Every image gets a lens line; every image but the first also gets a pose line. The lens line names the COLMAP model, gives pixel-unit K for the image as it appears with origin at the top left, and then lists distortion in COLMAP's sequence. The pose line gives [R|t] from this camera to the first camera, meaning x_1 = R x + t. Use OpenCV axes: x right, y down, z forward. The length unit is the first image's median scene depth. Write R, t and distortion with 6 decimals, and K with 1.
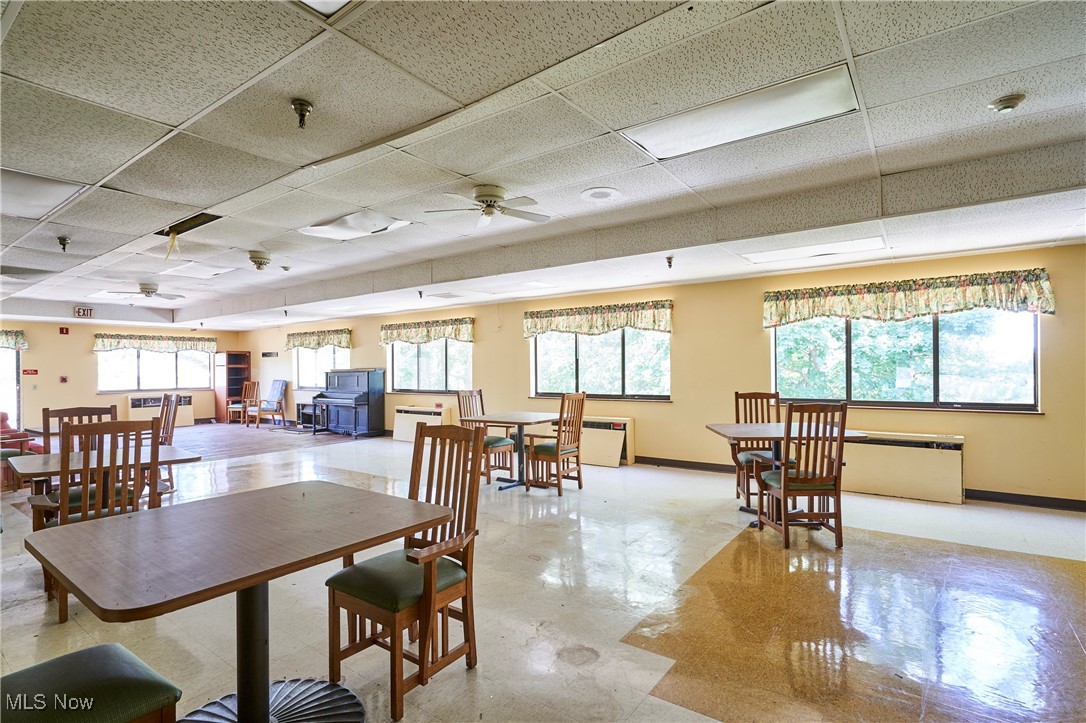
lens RADIAL K [[528.9, 0, 543.7], [0, 528.9, 362.1], [0, 0, 1]] dist [-0.004688, -0.000235]
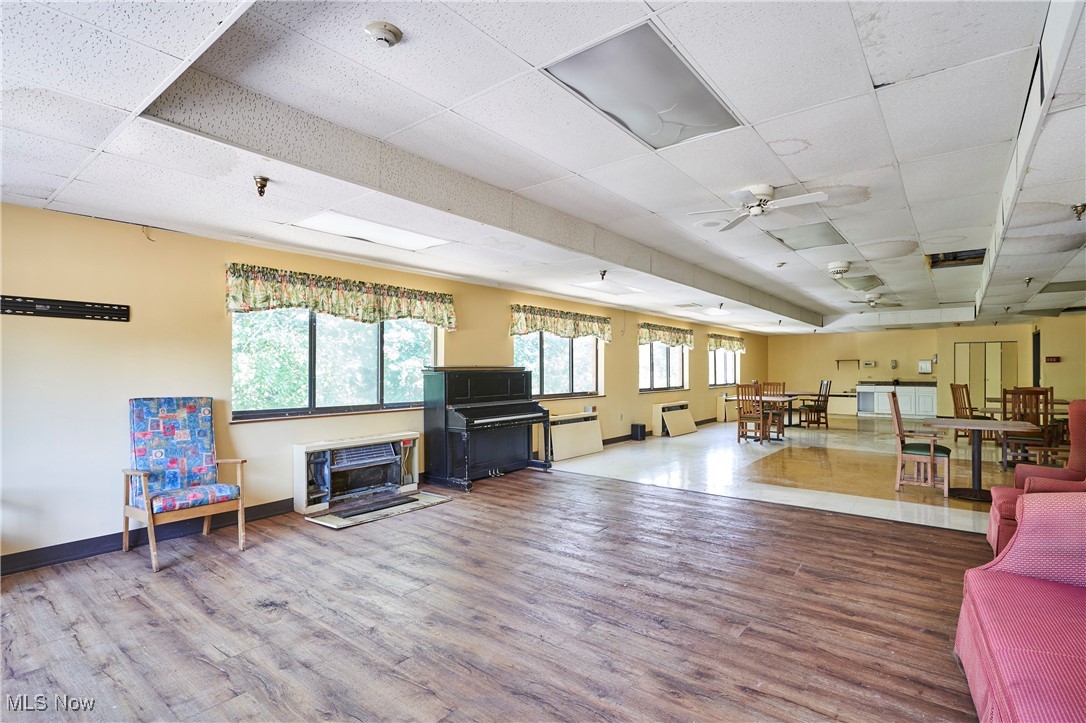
lens RADIAL K [[528.9, 0, 543.7], [0, 528.9, 368.8], [0, 0, 1]] dist [-0.004688, -0.000235]
pose [[0.037776, 0.020876, 0.999068, -1.070095], [-0.000834, 0.999782, -0.020859, 0.031125], [-0.999286, -0.000045, 0.037785, 1.011331]]
